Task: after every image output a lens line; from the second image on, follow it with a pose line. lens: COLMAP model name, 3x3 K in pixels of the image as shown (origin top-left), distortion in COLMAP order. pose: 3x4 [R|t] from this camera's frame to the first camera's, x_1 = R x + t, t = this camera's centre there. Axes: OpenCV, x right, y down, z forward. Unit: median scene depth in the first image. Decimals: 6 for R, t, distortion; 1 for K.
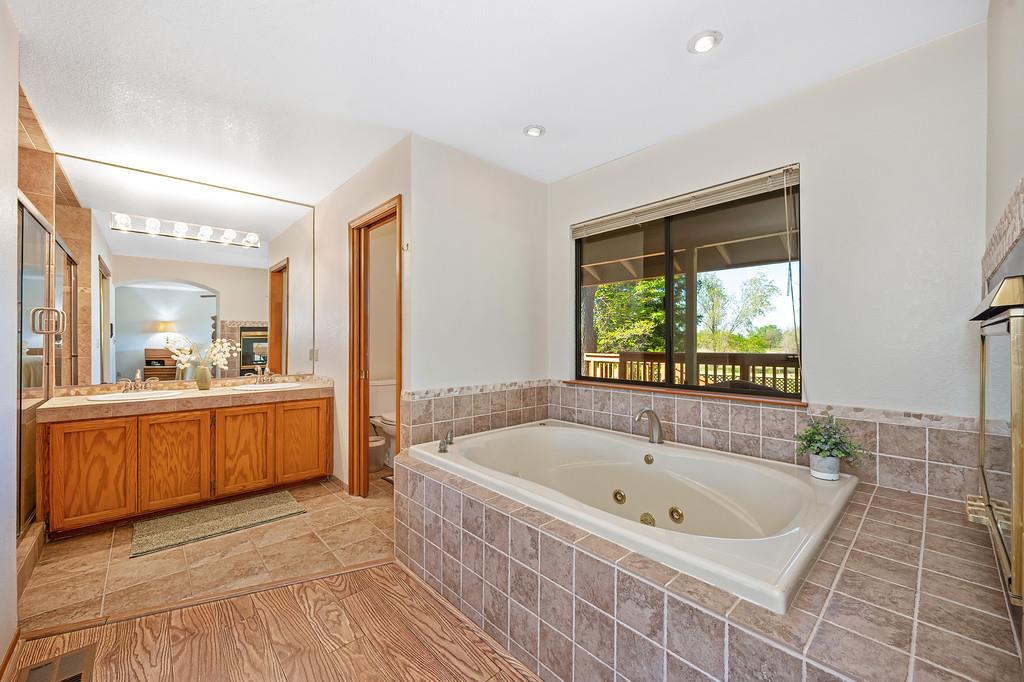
lens RADIAL K [[404.5, 0, 522.5], [0, 404.5, 344.4], [0, 0, 1]] dist [-0.002561, 0.000759]
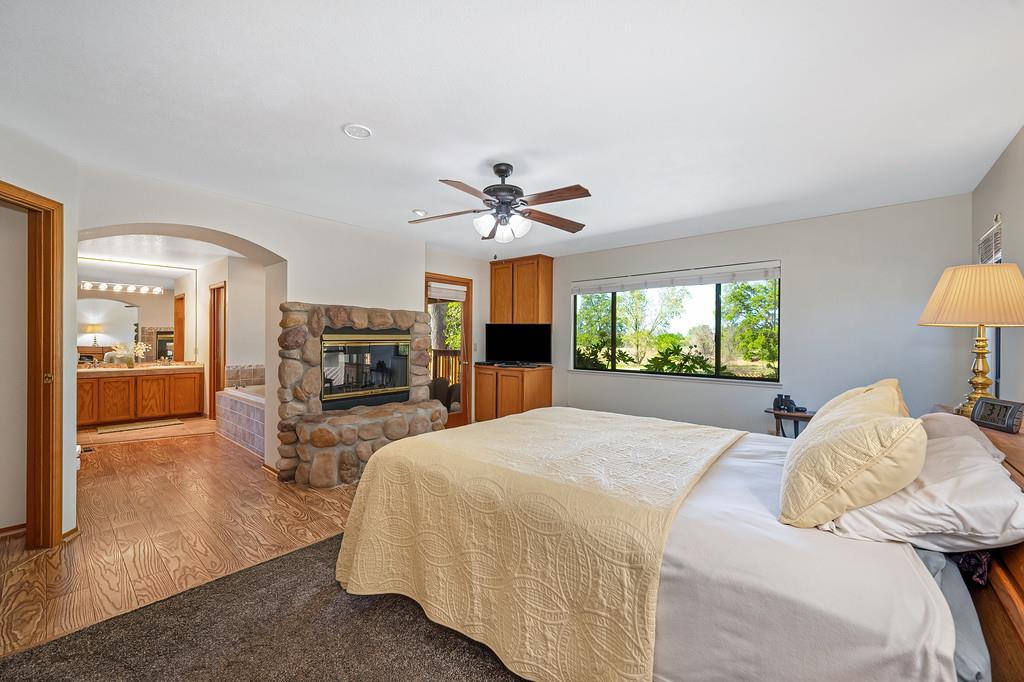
lens RADIAL K [[404.5, 0, 511.3], [0, 404.5, 343.3], [0, 0, 1]] dist [-0.002561, 0.000759]
pose [[0.995241, 0.003216, 0.097396, 0.549611], [-0.003367, 0.999993, 0.001377, -0.010424], [-0.097390, -0.001698, 0.995245, -0.724665]]
